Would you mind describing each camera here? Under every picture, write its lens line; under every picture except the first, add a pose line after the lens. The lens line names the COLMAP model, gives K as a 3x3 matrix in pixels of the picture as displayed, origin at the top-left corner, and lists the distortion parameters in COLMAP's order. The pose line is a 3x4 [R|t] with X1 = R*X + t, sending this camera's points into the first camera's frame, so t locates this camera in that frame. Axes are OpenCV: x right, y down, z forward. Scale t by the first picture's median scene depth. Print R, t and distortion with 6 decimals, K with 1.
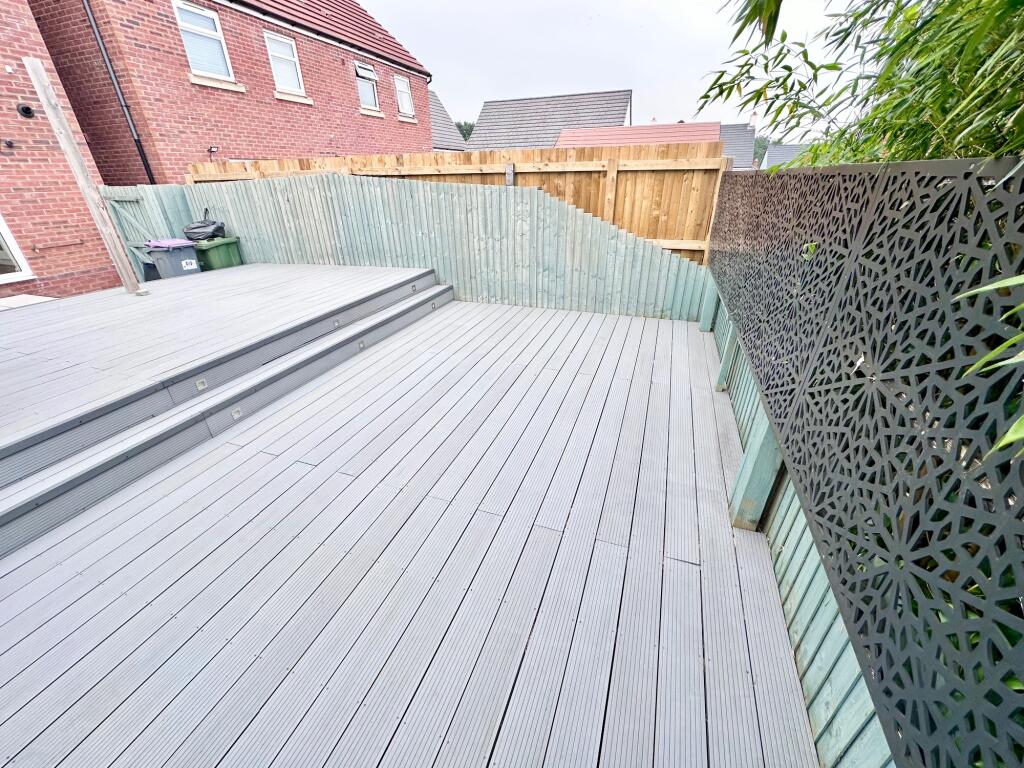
lens RADIAL K [[406.7, 0, 510.5], [0, 406.7, 383.5], [0, 0, 1]] dist [-0.003153, -0.000040]
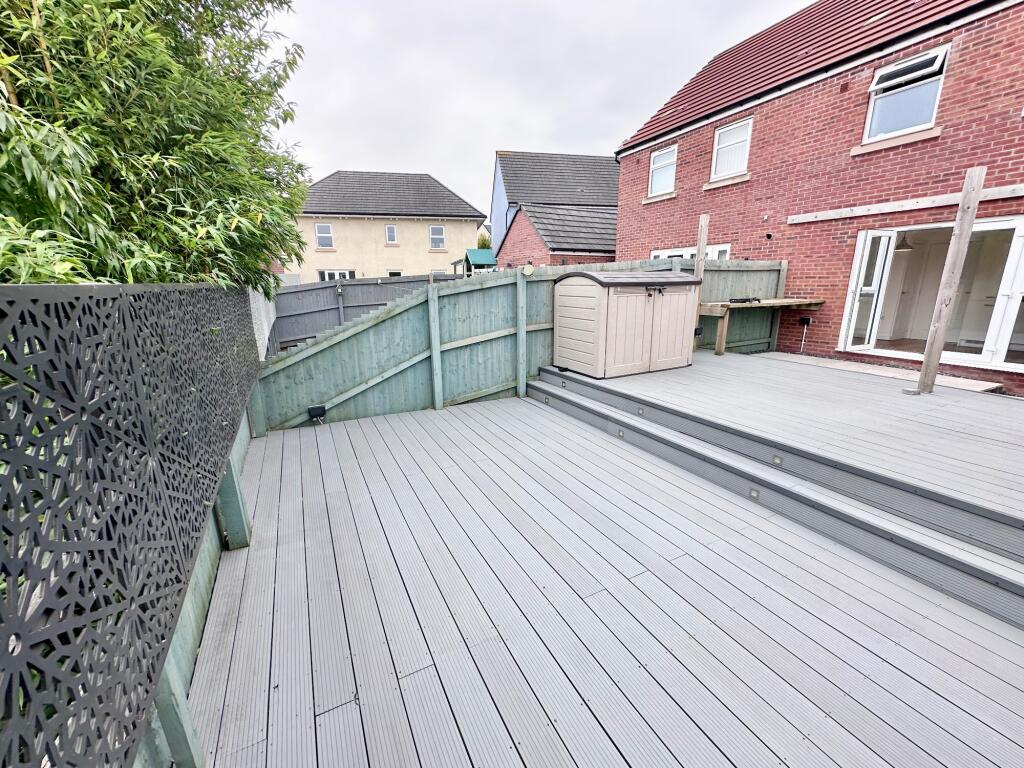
lens RADIAL K [[403.1, 0, 516.7], [0, 403.1, 372.0], [0, 0, 1]] dist [-0.000418, -0.000102]
pose [[-0.655991, 0.189243, -0.730659, 0.478339], [-0.325539, 0.802444, 0.500107, -0.583931], [0.680955, 0.565924, -0.464791, 1.087518]]
